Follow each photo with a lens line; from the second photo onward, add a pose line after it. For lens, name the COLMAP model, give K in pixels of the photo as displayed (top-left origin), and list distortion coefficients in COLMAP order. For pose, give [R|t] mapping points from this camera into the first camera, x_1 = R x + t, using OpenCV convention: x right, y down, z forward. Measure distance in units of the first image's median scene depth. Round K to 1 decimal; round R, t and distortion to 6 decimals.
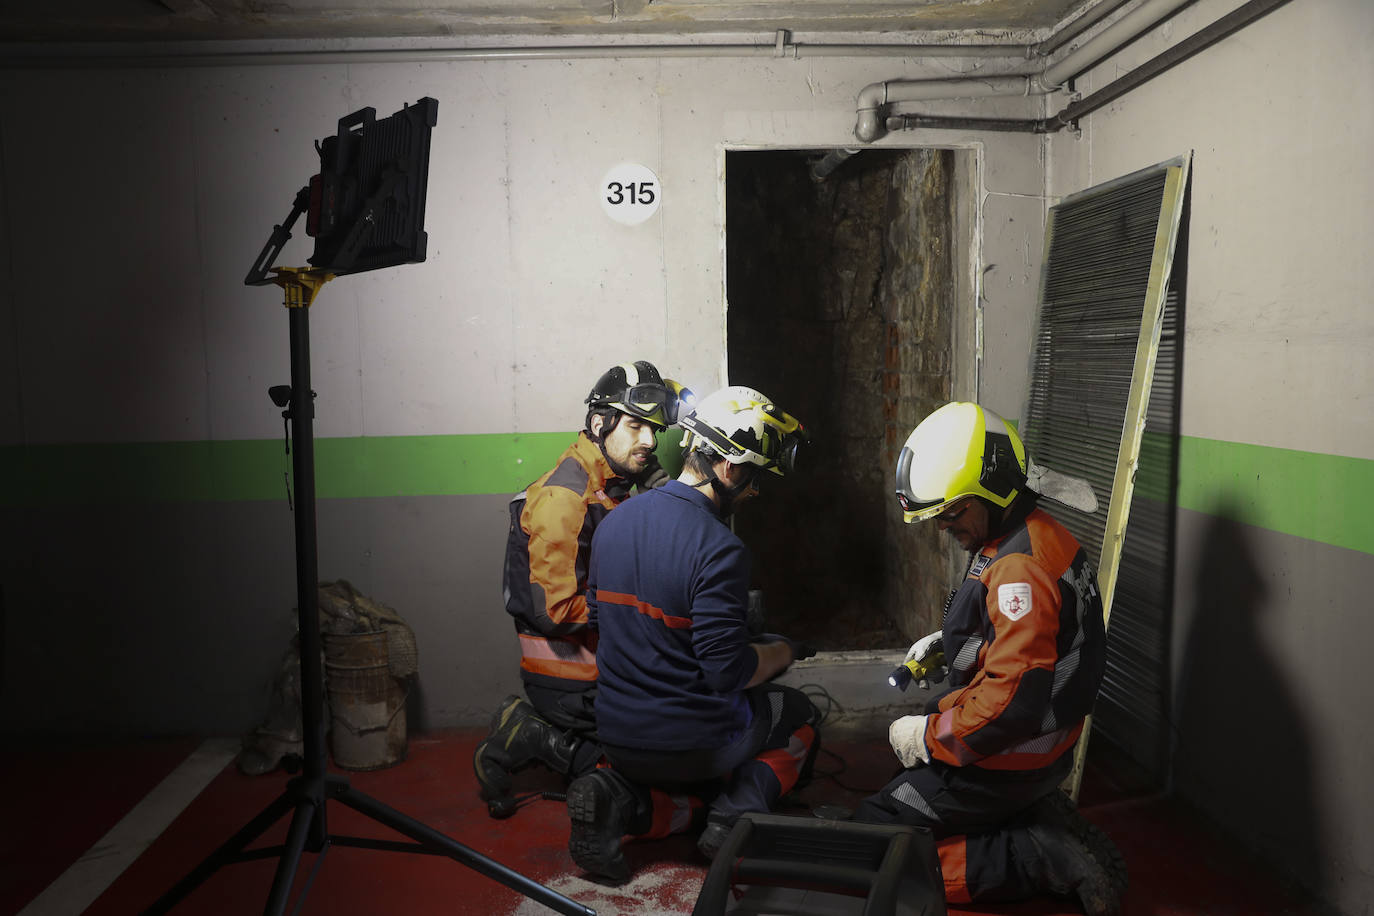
lens RADIAL K [[1114.1, 0, 692.4], [0, 1114.1, 462.2], [0, 0, 1]] dist [-0.039818, 0.006928]
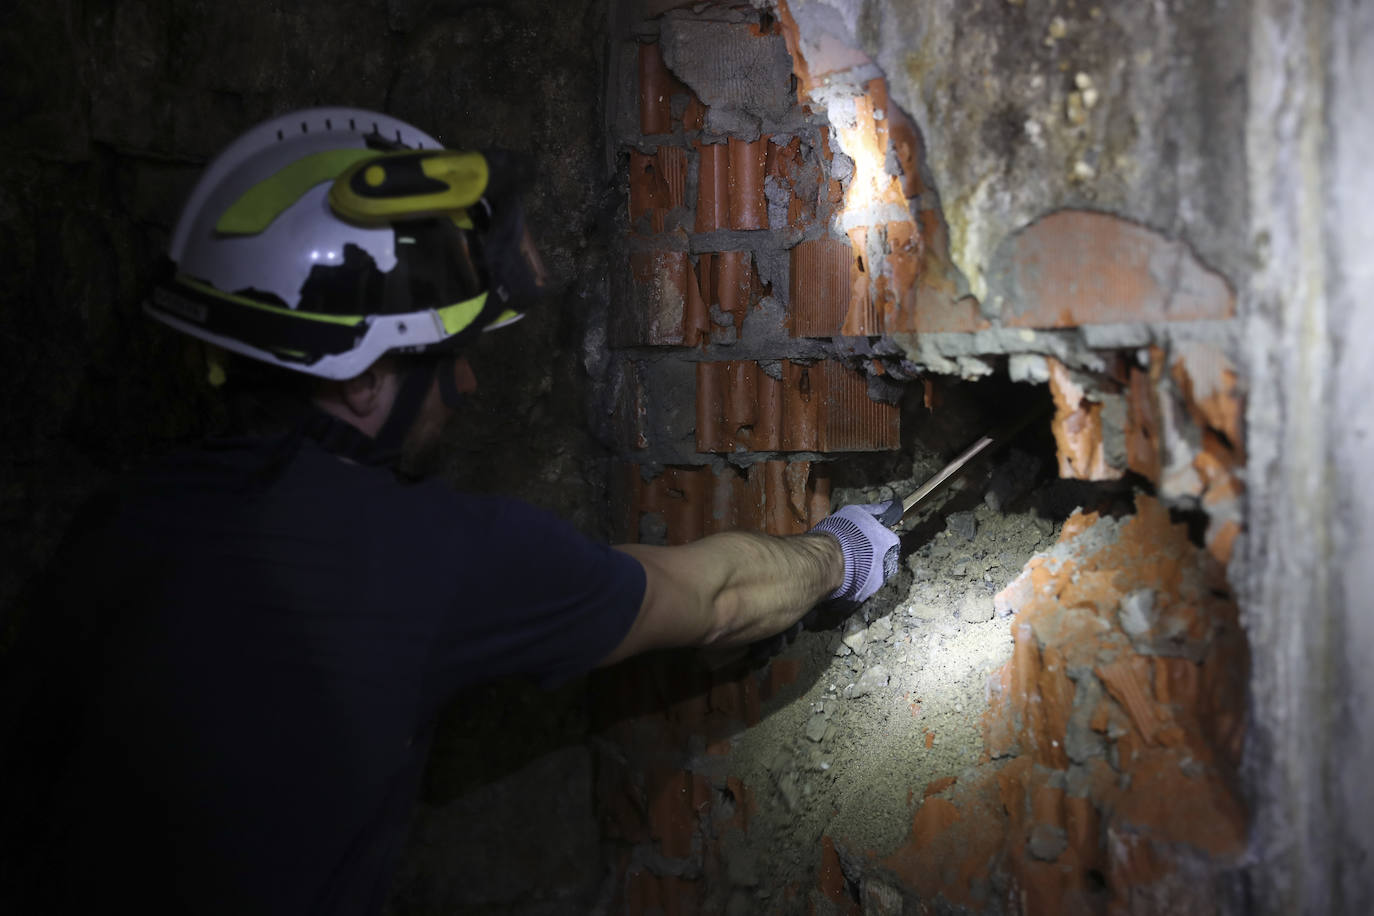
lens RADIAL K [[1812.8, 0, 681.1], [0, 1812.8, 467.4], [0, 0, 1]] dist [0.081141, 0.000000]
pose [[0.929169, -0.032736, 0.368202, 0.055881], [0.046582, 0.998500, -0.028777, -0.150259], [-0.366708, 0.043890, 0.929300, 0.846689]]
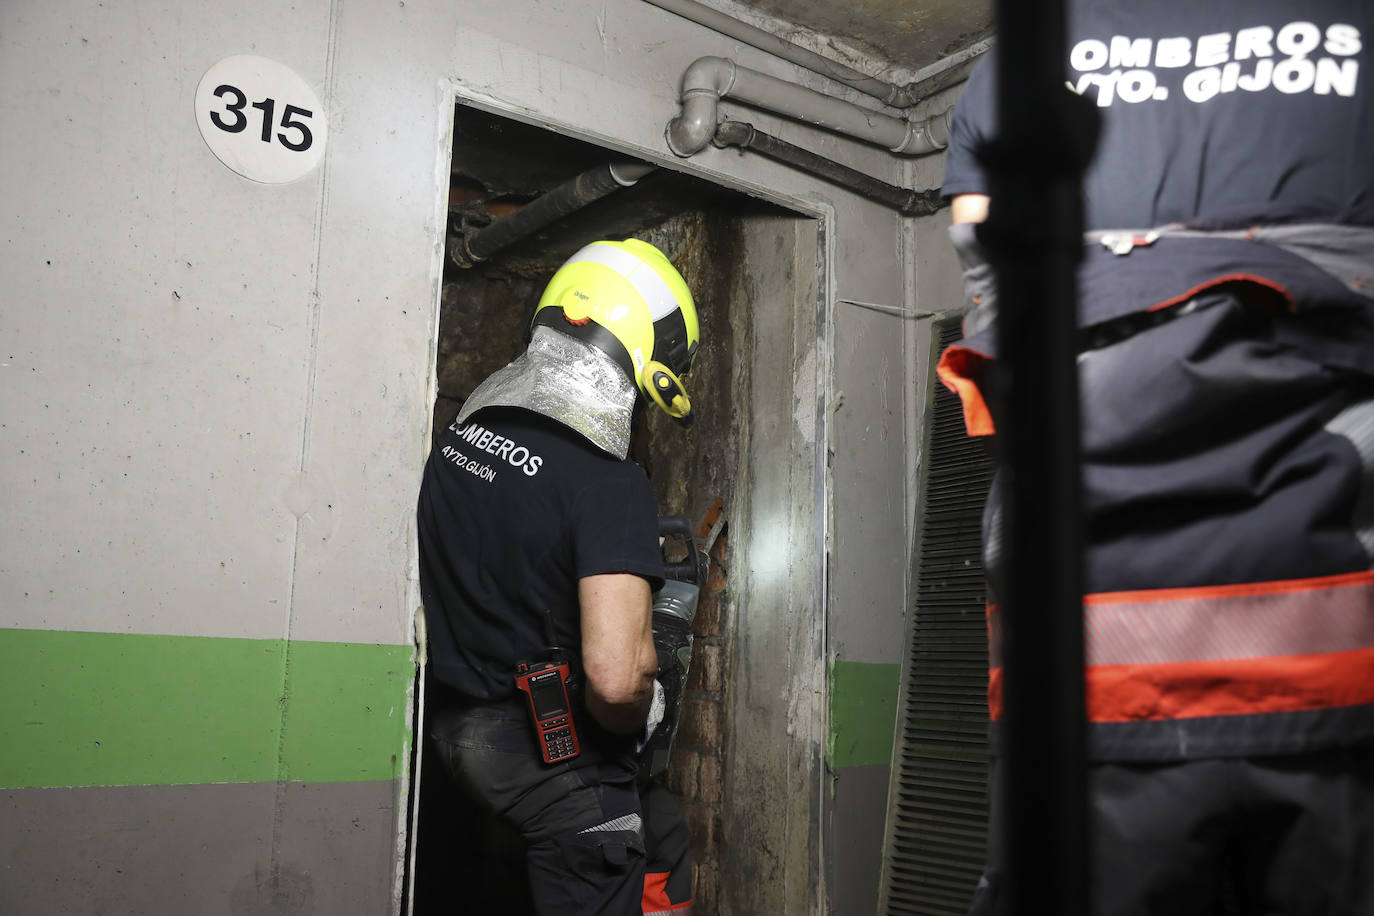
lens RADIAL K [[1278.4, 0, 680.6], [0, 1278.4, 471.8], [0, 0, 1]] dist [-0.005186, 0.000000]
pose [[0.836641, 0.131572, 0.531715, -0.170122], [0.008828, 0.967358, -0.253261, 0.034787], [-0.547681, 0.216583, 0.808169, 0.500197]]
